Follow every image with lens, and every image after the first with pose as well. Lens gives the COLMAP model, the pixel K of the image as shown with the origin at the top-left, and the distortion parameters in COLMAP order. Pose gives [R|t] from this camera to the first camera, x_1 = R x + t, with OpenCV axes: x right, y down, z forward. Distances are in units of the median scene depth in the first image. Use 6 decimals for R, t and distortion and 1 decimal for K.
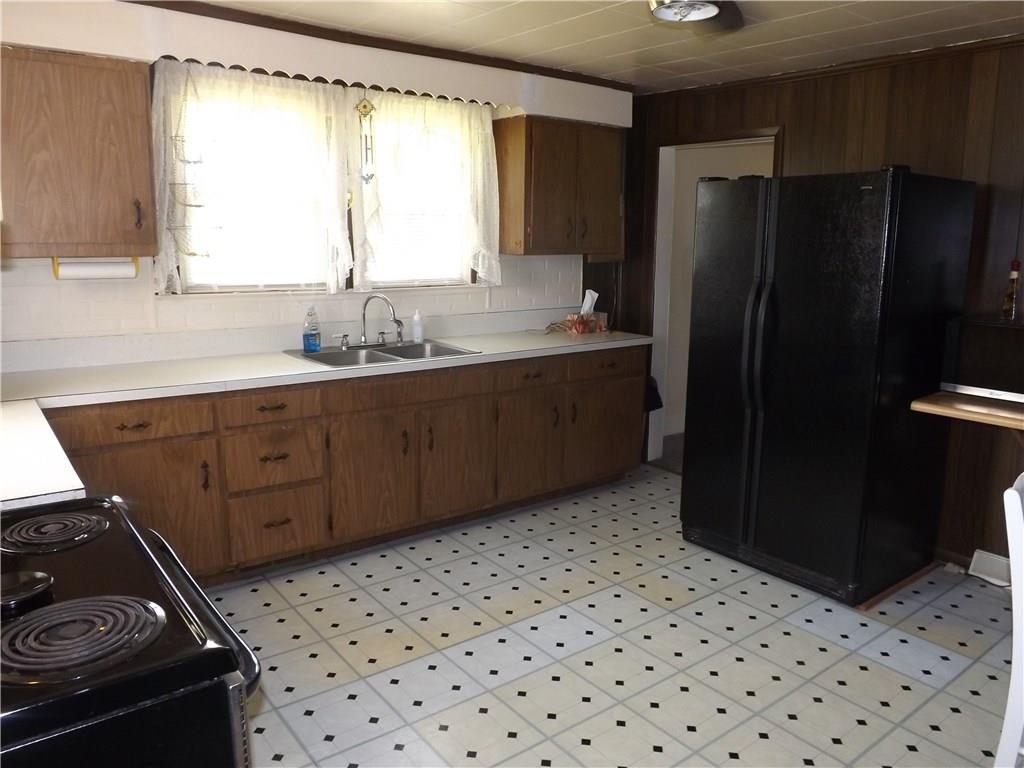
lens RADIAL K [[769.6, 0, 512.9], [0, 769.6, 374.6], [0, 0, 1]] dist [-0.004448, -0.017550]
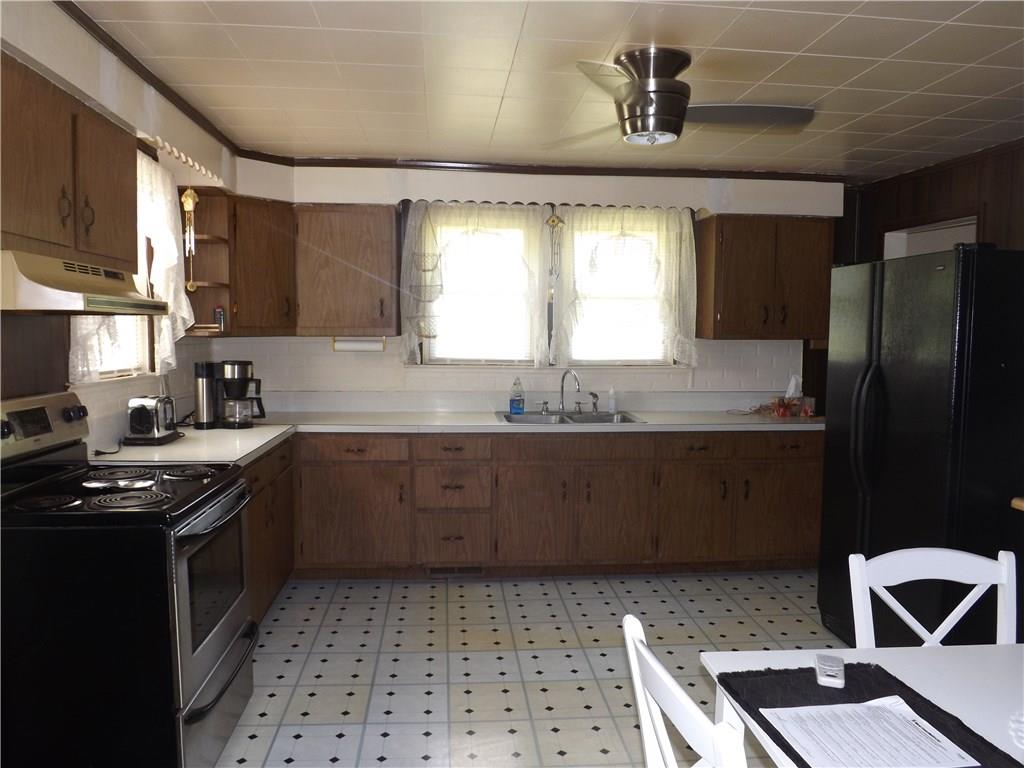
lens RADIAL K [[769.6, 0, 512.5], [0, 769.6, 391.5], [0, 0, 1]] dist [-0.004448, -0.017550]
pose [[0.847737, 0.040343, -0.528880, 0.420746], [-0.092737, 0.993018, -0.072900, 0.028338], [0.522247, 0.110847, 0.845560, -0.075430]]
